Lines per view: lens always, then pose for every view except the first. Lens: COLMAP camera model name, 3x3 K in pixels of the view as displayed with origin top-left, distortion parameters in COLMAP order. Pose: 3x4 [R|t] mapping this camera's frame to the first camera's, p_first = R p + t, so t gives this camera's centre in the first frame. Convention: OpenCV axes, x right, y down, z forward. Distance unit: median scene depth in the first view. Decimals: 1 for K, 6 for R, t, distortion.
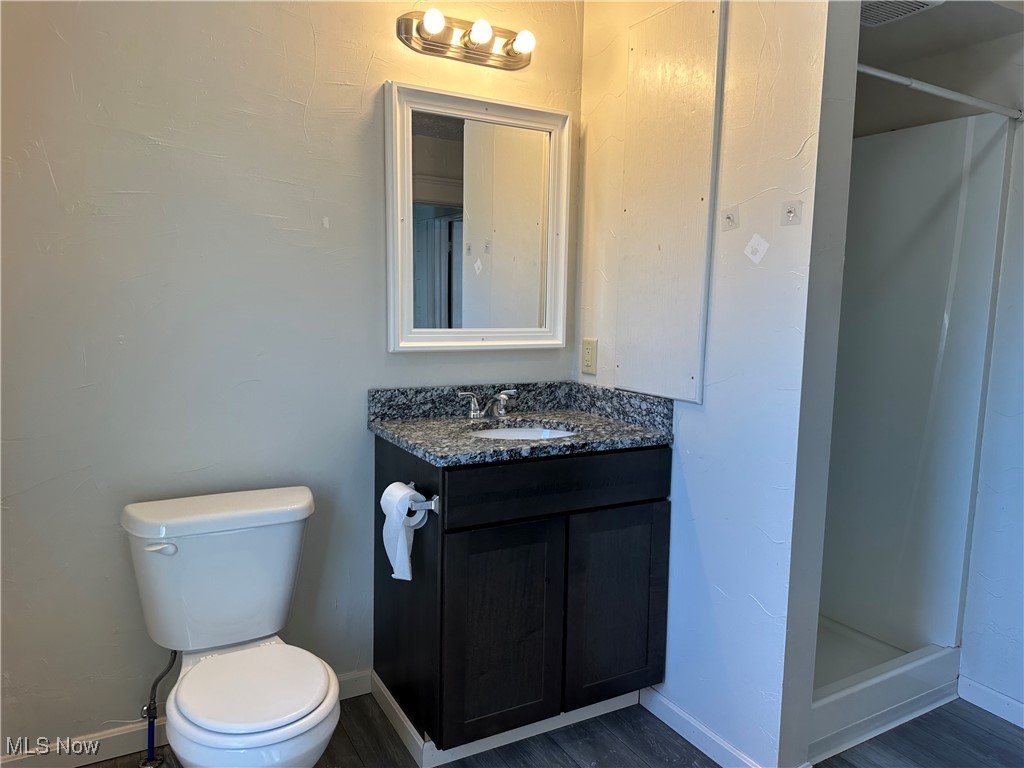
lens RADIAL K [[717.0, 0, 513.1], [0, 717.0, 382.6], [0, 0, 1]] dist [0.004446, -0.003065]
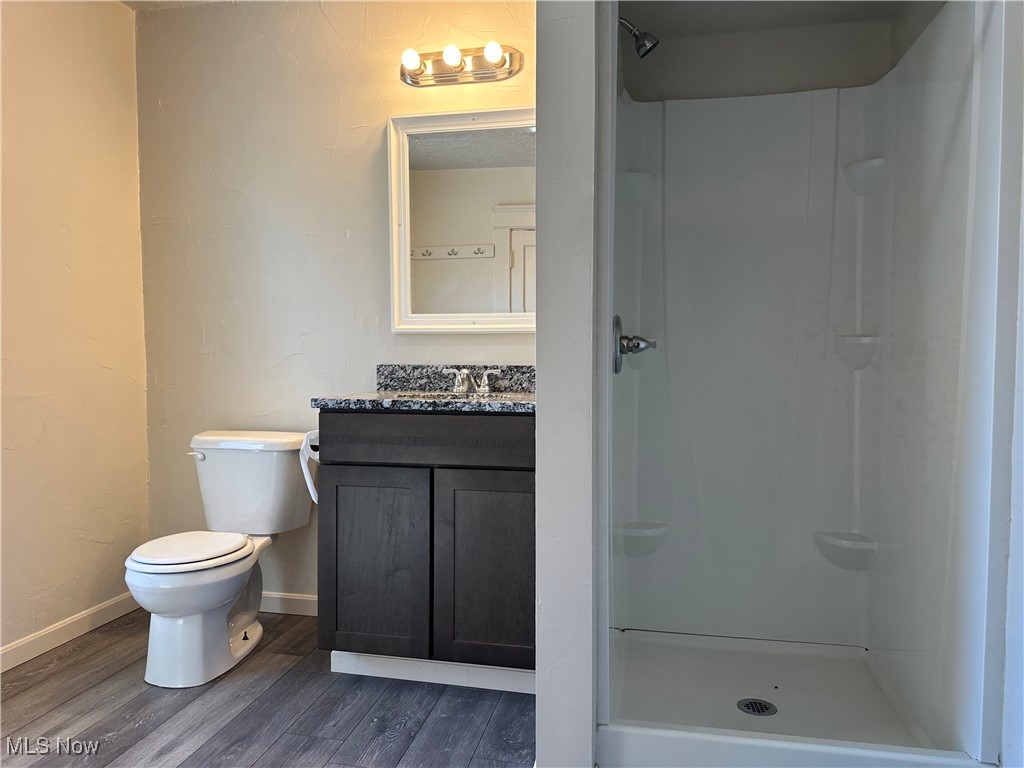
lens RADIAL K [[717.0, 0, 516.0], [0, 717.0, 387.5], [0, 0, 1]] dist [0.004446, -0.003065]
pose [[0.768906, 0.011064, -0.639267, 0.778665], [-0.061014, 0.996557, -0.056140, 0.105293], [0.636444, 0.082171, 0.766933, 0.214055]]
